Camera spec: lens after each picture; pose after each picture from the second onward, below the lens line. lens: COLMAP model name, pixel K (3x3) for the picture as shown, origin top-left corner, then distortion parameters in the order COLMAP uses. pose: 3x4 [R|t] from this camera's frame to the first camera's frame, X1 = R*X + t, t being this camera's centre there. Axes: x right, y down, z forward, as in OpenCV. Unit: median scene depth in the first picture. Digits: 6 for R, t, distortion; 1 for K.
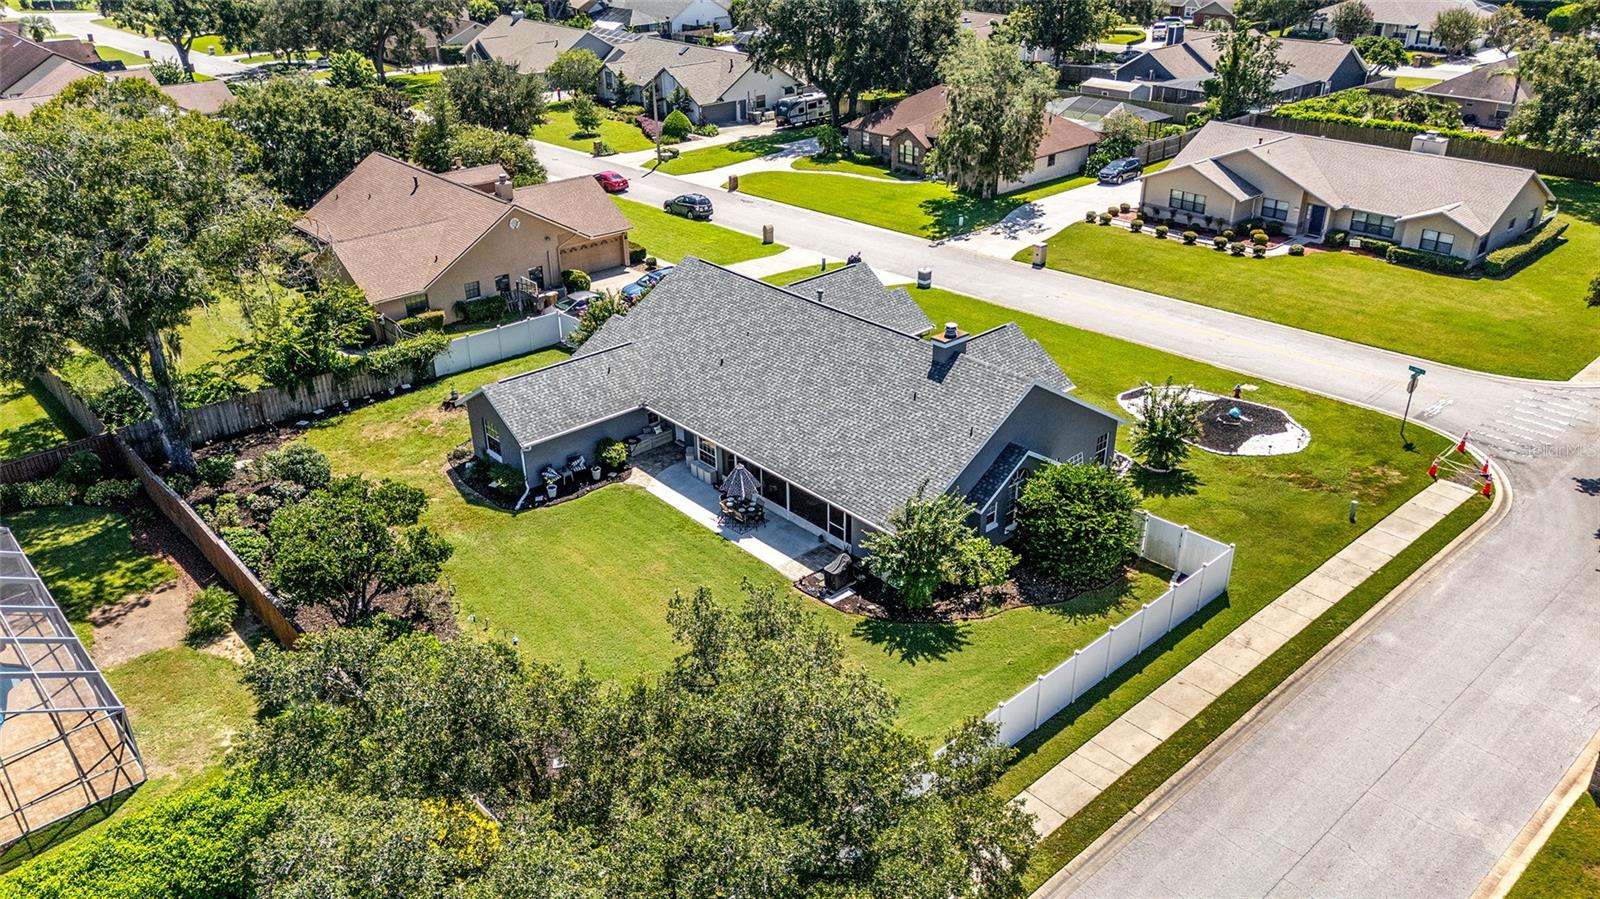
lens RADIAL K [[1187.9, 0, 800.0], [0, 1187.9, 449.5], [0, 0, 1]] dist [0.081530, -0.128447]
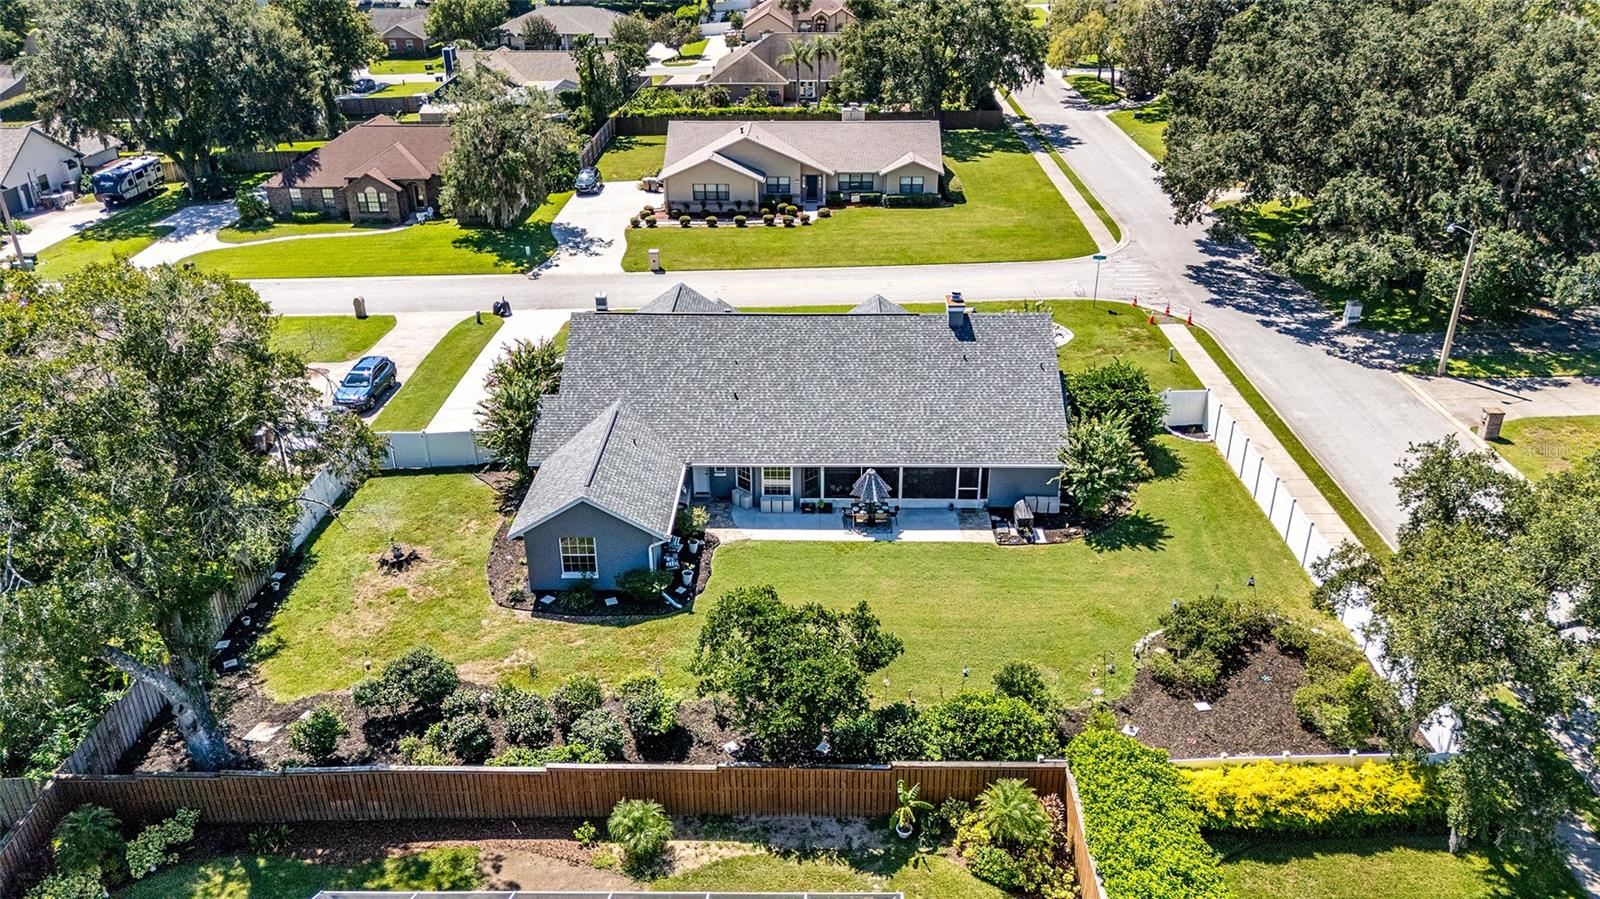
lens RADIAL K [[1185.3, 0, 806.0], [0, 1185.3, 442.0], [0, 0, 1]] dist [0.083756, -0.094843]
pose [[0.681466, -0.308774, 0.663523, -0.446299], [0.325538, 0.939897, 0.103046, -0.078020], [-0.655462, 0.145779, 0.741025, 0.165107]]
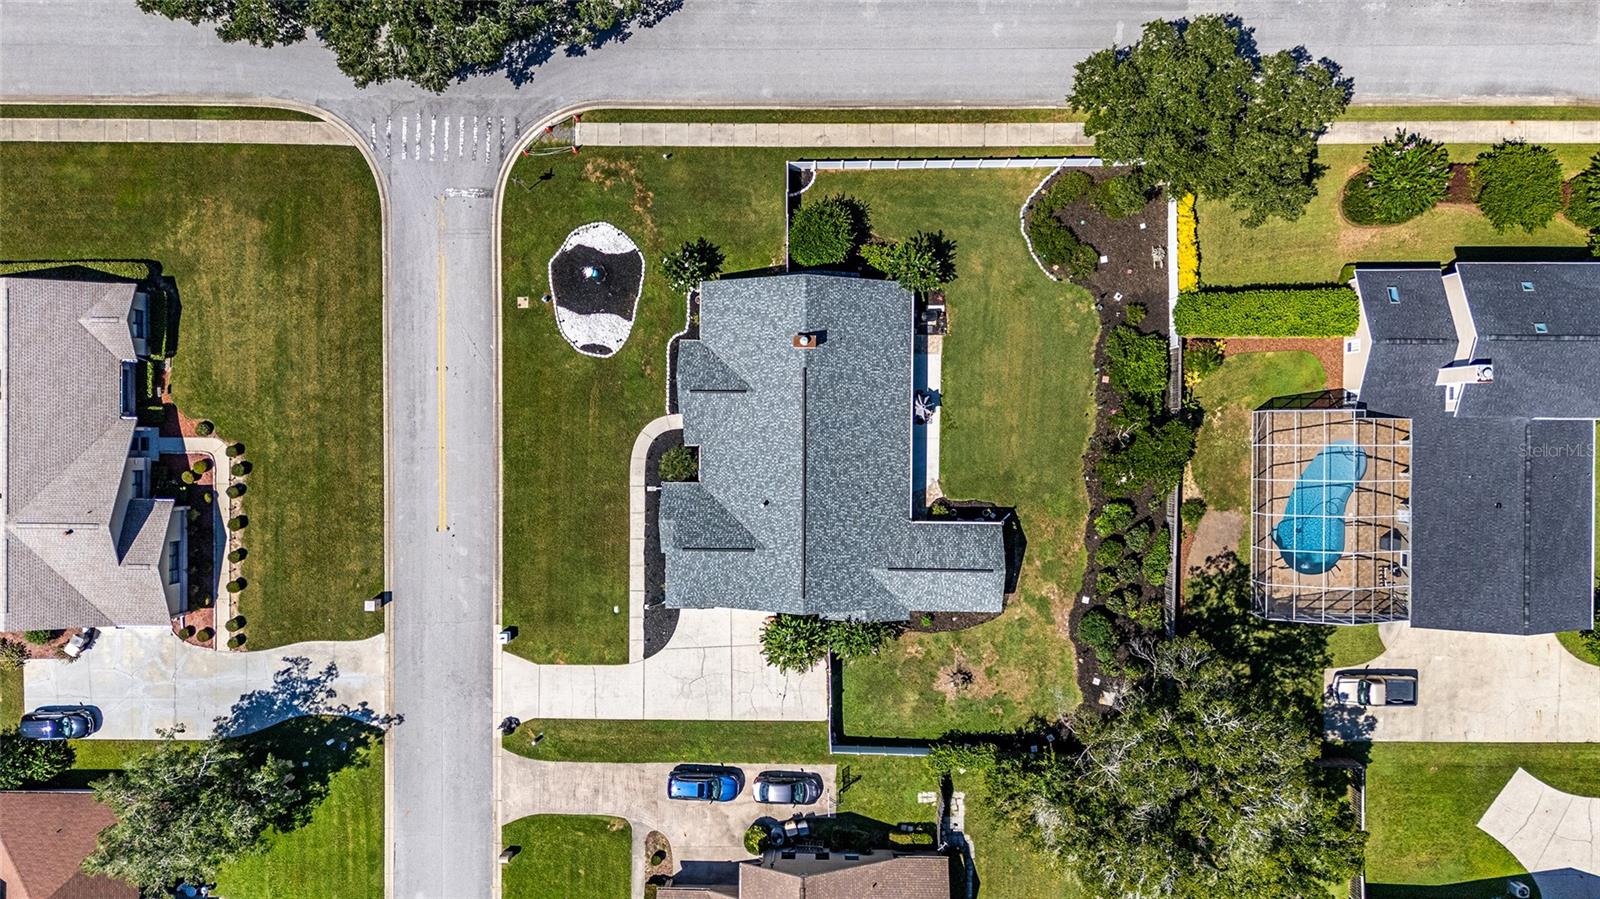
lens RADIAL K [[1185.3, 0, 806.0], [0, 1185.3, 442.0], [0, 0, 1]] dist [0.083756, -0.094843]
pose [[-0.735374, -0.677533, 0.013234, 0.008712], [0.326552, -0.337183, 0.882990, -0.901377], [-0.593792, 0.653649, 0.469206, 0.205680]]
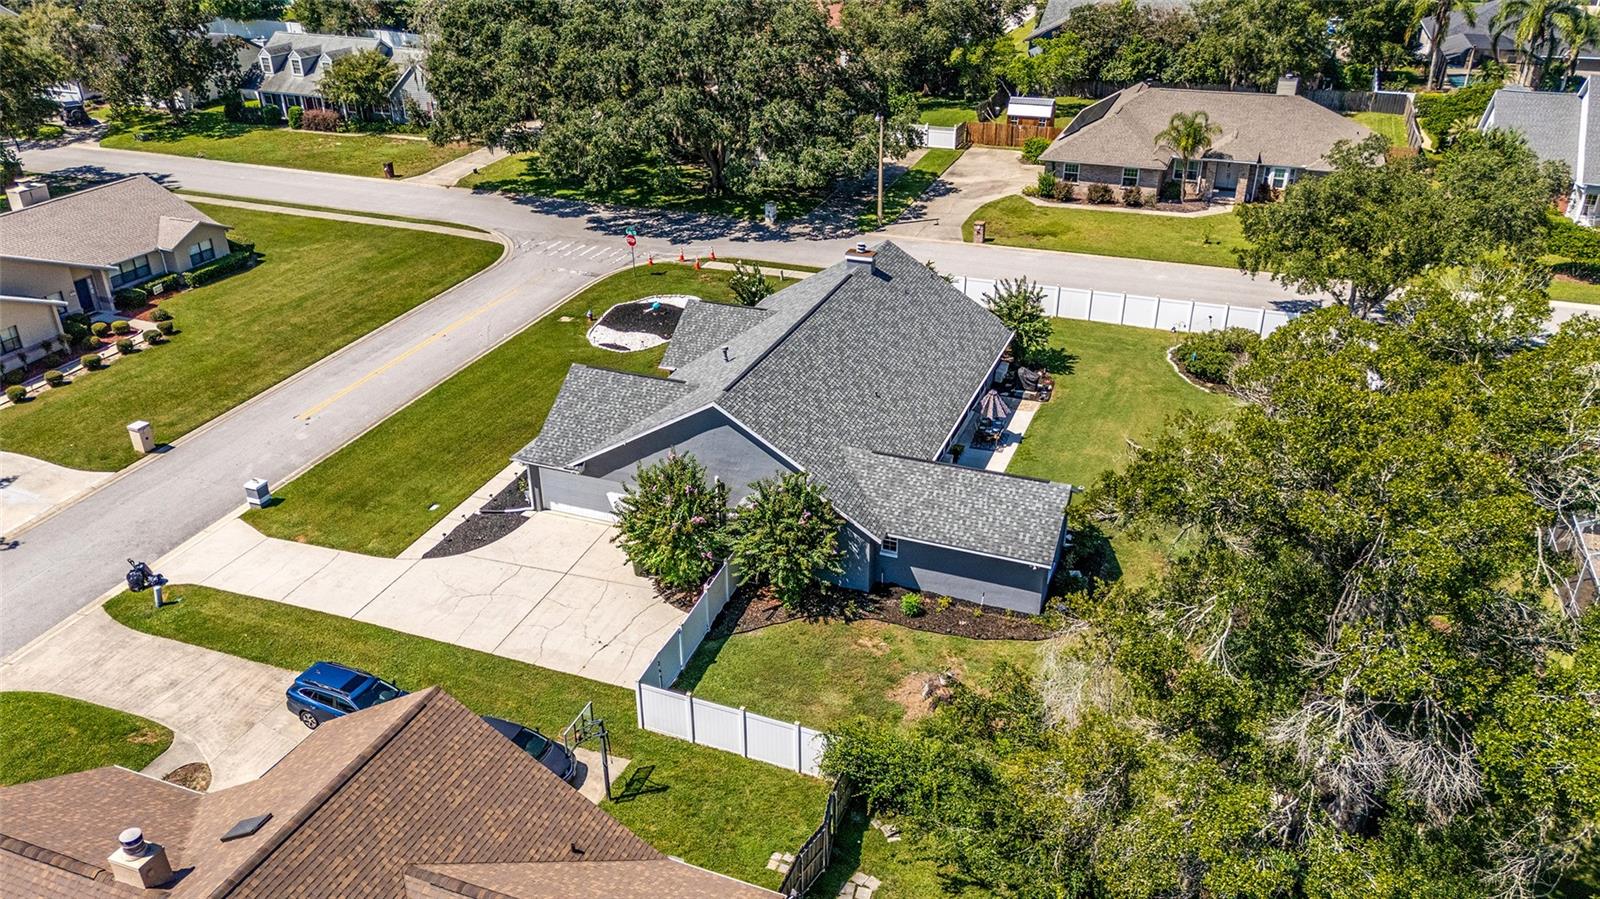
lens RADIAL K [[1185.3, 0, 806.0], [0, 1185.3, 442.0], [0, 0, 1]] dist [0.083756, -0.094843]
pose [[-0.447101, -0.392518, 0.803760, -0.542729], [0.409937, 0.708737, 0.574146, -0.407878], [-0.795017, 0.586192, -0.155970, 0.799381]]
